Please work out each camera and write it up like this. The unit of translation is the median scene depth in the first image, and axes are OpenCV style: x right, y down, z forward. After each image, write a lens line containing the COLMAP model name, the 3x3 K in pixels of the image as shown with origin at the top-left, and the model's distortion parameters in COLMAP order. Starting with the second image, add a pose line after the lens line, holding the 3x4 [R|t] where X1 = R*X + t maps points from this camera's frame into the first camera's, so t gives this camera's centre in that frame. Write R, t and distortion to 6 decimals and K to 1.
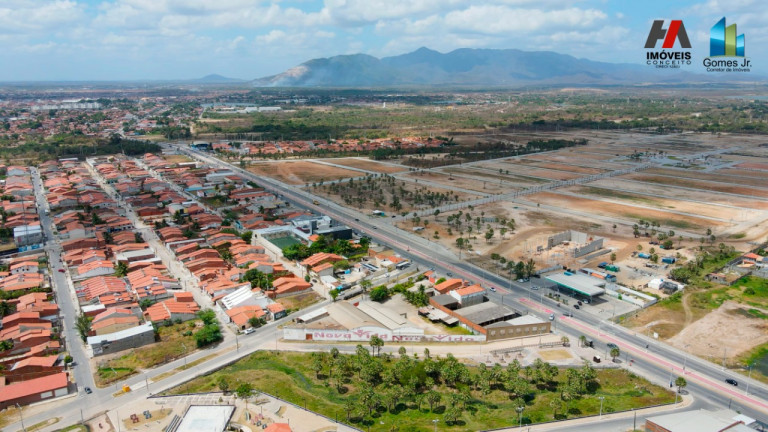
lens RADIAL K [[566.0, 0, 378.0], [0, 566.0, 214.1], [0, 0, 1]] dist [-0.012939, 0.055168]
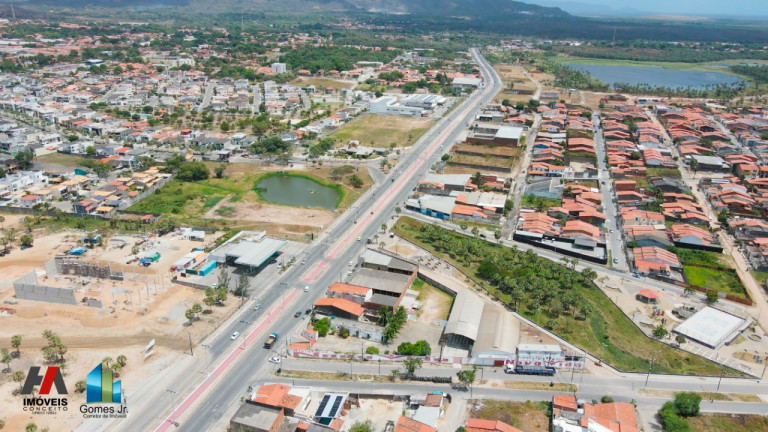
lens RADIAL K [[566.0, 0, 378.0], [0, 566.0, 214.1], [0, 0, 1]] dist [-0.012939, 0.055168]
pose [[-0.652111, -0.272830, 0.707329, -0.487357], [0.149412, 0.868451, 0.472726, -0.393866], [-0.743255, 0.413953, -0.525562, 1.549294]]
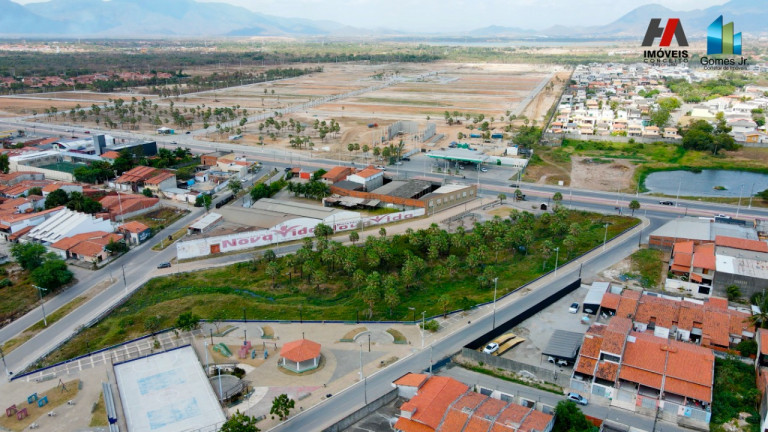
lens RADIAL K [[566.0, 0, 378.0], [0, 566.0, 214.1], [0, 0, 1]] dist [-0.012939, 0.055168]
pose [[0.857831, -0.154547, 0.490143, -0.285855], [0.118769, 0.987512, 0.103506, 0.125586], [-0.500019, -0.030577, 0.865474, 0.292456]]
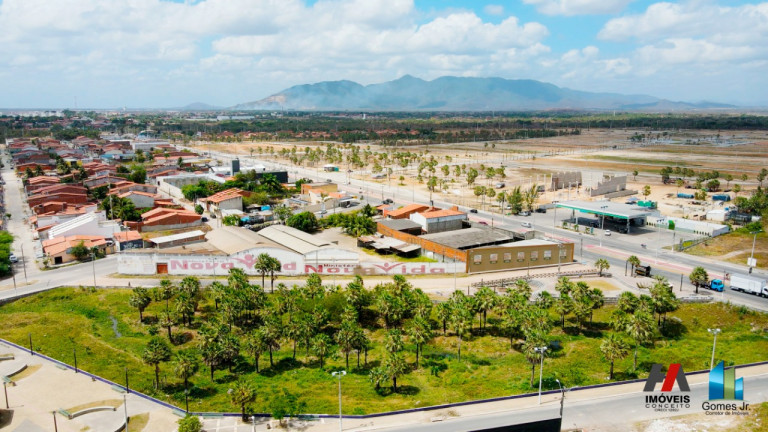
lens RADIAL K [[566.0, 0, 378.0], [0, 566.0, 214.1], [0, 0, 1]] dist [-0.012939, 0.055168]
pose [[0.999689, -0.003394, 0.024693, 0.085413], [0.004692, 0.998599, -0.052699, 0.192725], [-0.024480, 0.052798, 0.998305, 0.413755]]
